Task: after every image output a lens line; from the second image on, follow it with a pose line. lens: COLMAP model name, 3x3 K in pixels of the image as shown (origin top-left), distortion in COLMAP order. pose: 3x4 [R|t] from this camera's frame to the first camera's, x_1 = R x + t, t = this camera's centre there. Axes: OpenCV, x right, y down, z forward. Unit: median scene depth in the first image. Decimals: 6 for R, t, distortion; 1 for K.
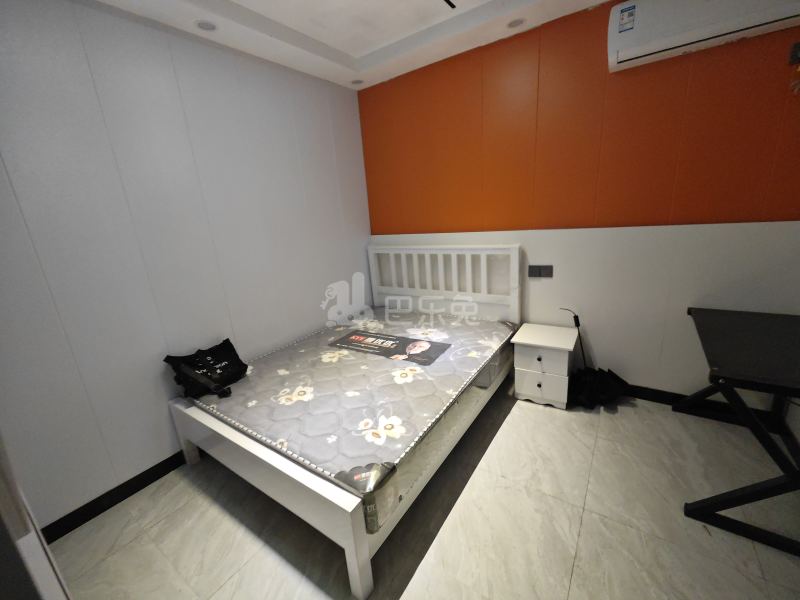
lens RADIAL K [[332.6, 0, 400.0], [0, 332.6, 300.0], [0, 0, 1]] dist [0.002686, 0.000275]
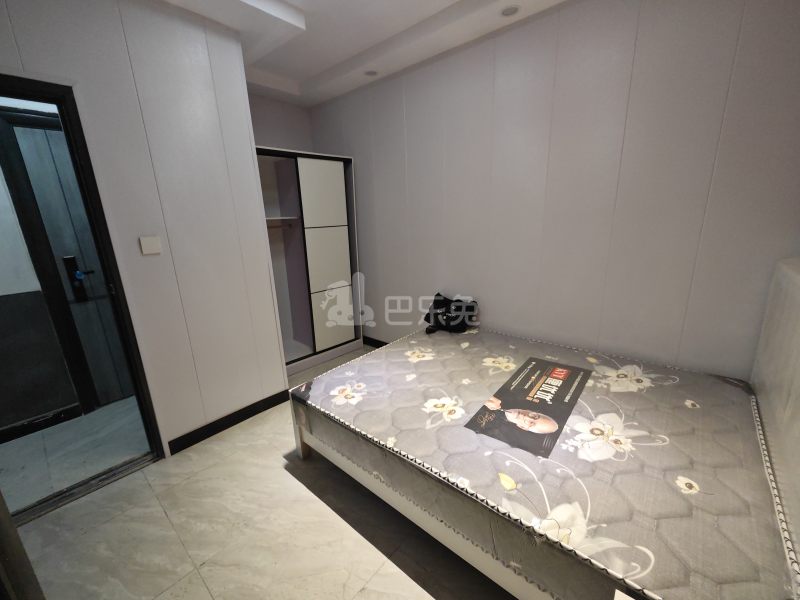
lens RADIAL K [[332.6, 0, 400.0], [0, 332.6, 300.0], [0, 0, 1]] dist [0.002686, 0.000275]
pose [[-0.104707, 0.326958, -0.939220, 0.590889], [-0.212914, 0.915144, 0.342313, -0.224890], [0.971444, 0.235816, -0.026208, 0.731625]]
